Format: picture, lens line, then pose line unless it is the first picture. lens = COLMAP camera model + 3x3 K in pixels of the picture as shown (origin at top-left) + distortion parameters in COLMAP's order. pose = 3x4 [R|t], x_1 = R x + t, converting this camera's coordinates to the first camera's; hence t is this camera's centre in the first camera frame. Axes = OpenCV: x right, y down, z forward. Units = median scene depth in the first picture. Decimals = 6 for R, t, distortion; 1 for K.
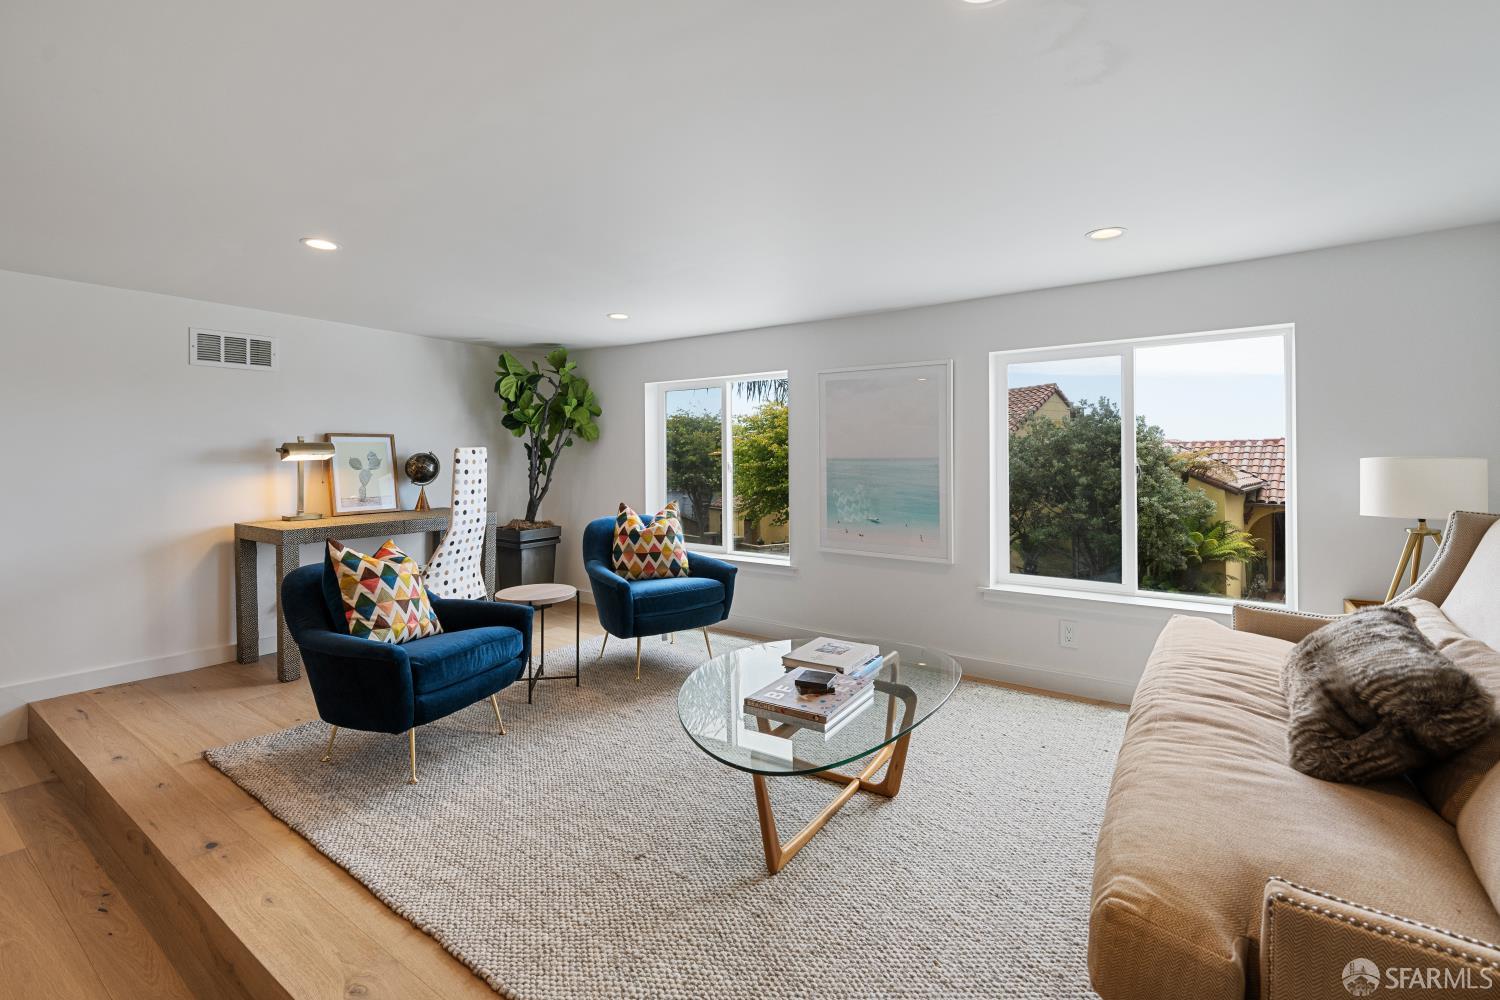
lens RADIAL K [[657.0, 0, 751.2], [0, 657.0, 450.6], [0, 0, 1]] dist [-0.000472, 0.000152]
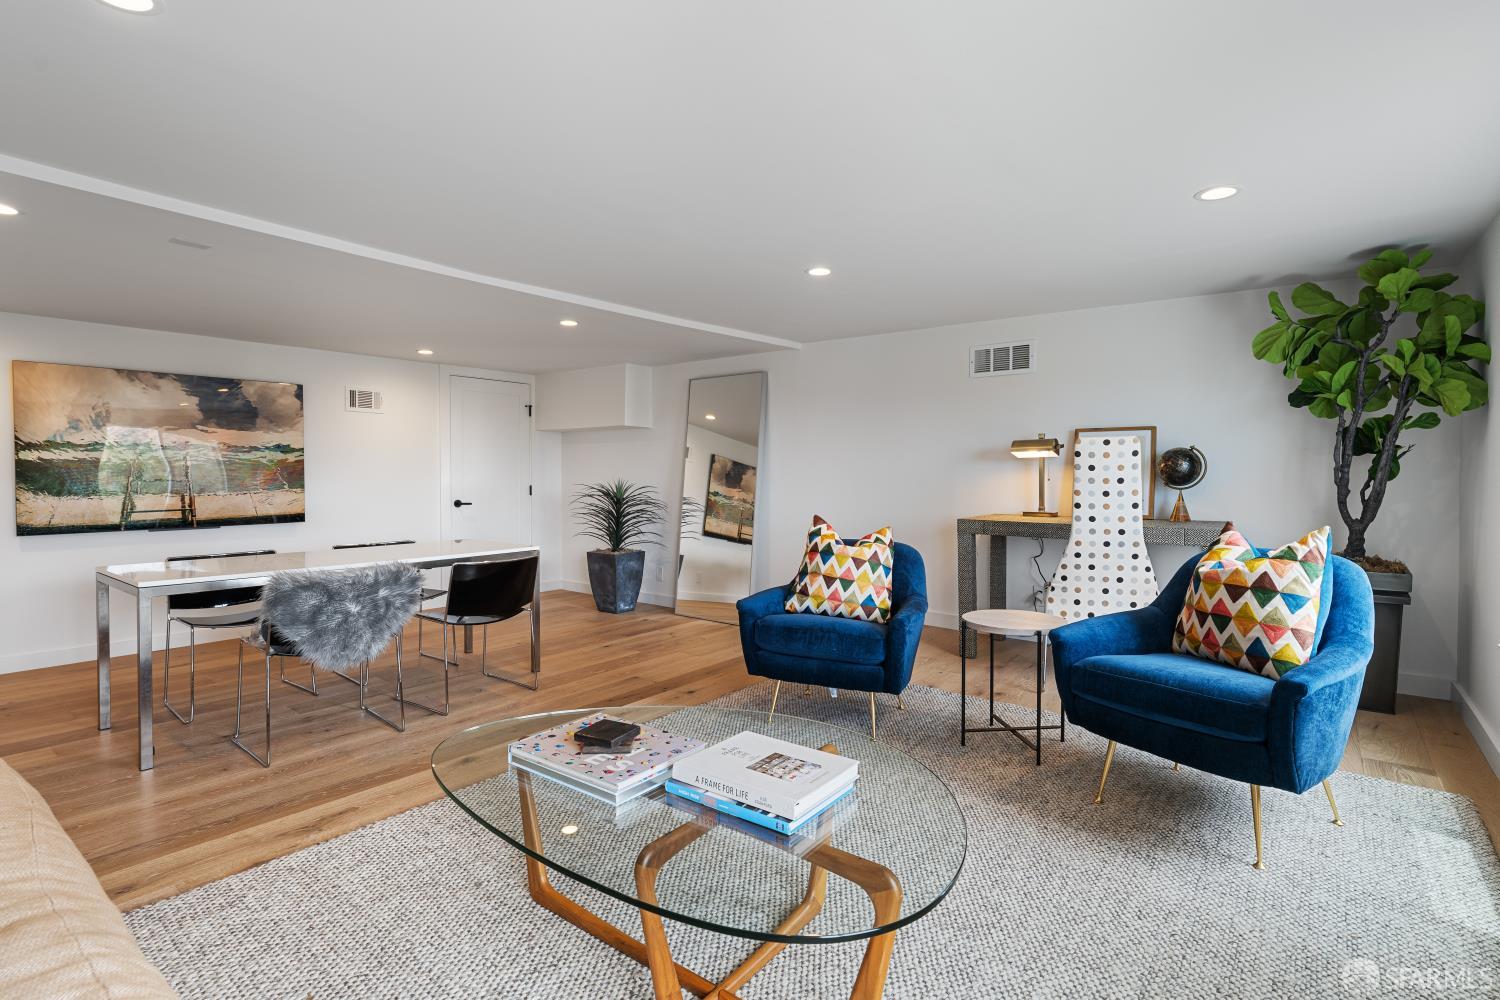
lens RADIAL K [[712.1, 0, 750.0], [0, 712.1, 500.0], [0, 0, 1]] dist [0.001338, 0.000189]
pose [[-0.052363, 0.040844, -0.997792, 0.446657], [0.002690, 0.999165, 0.040759, 0.035545], [0.998624, -0.000550, -0.052430, 0.638208]]
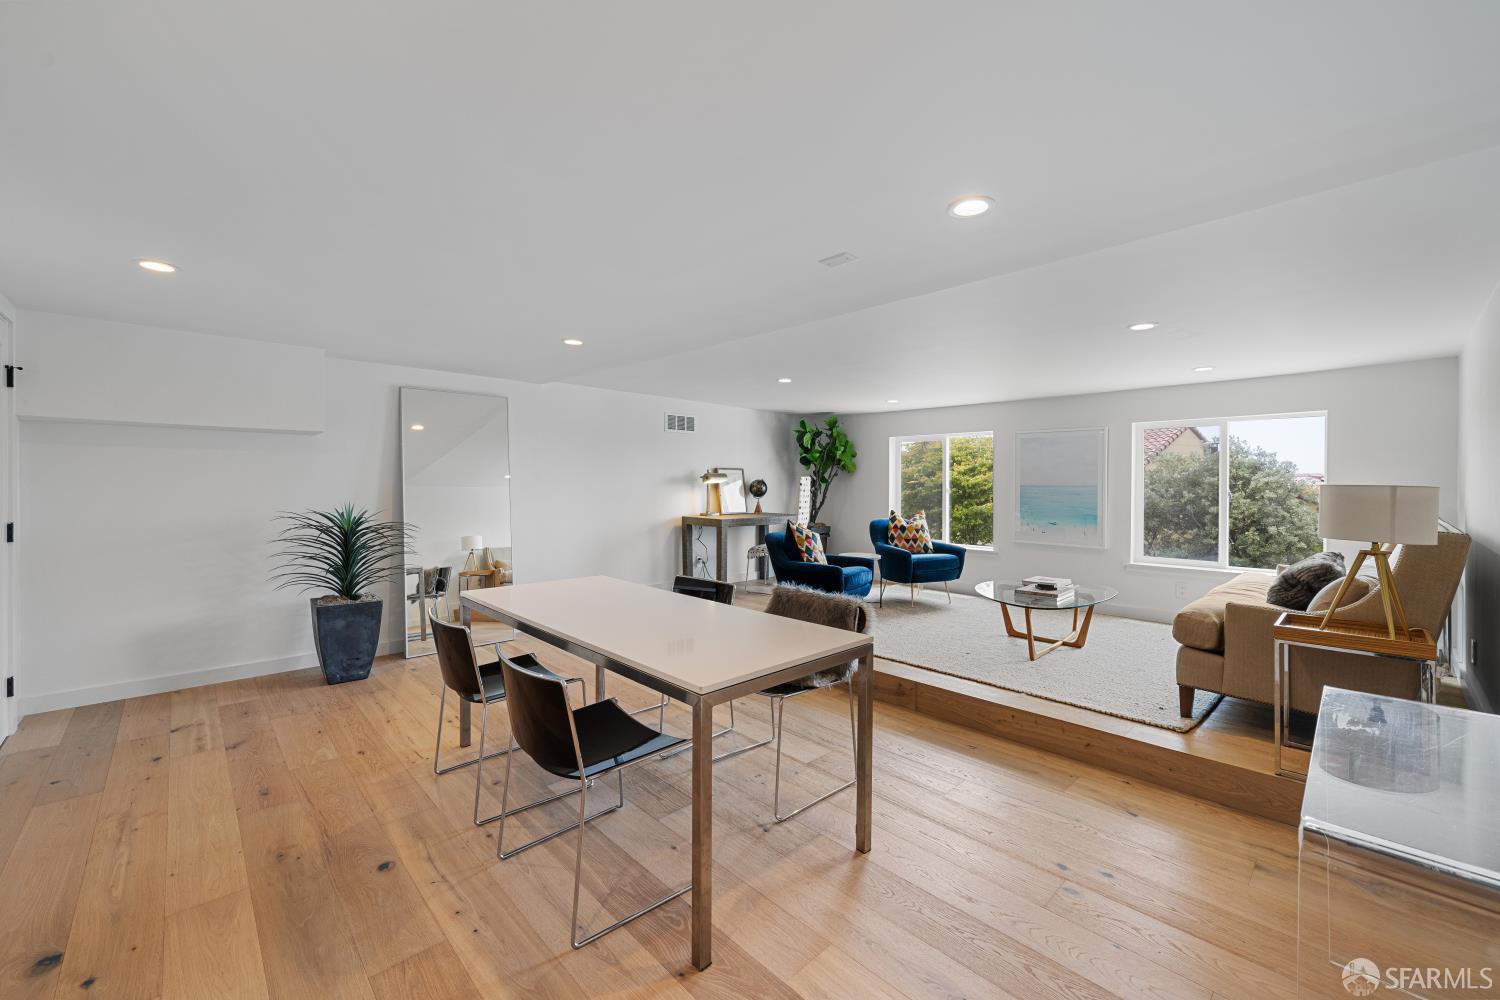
lens RADIAL K [[599.3, 0, 750.3], [0, 599.3, 484.4], [0, 0, 1]] dist [0.000620, 0.000055]
pose [[0.980015, 0.012181, -0.198550, -0.256060], [-0.010477, 0.999899, 0.009634, 0.001797], [0.198647, -0.007361, 0.980043, -0.619392]]
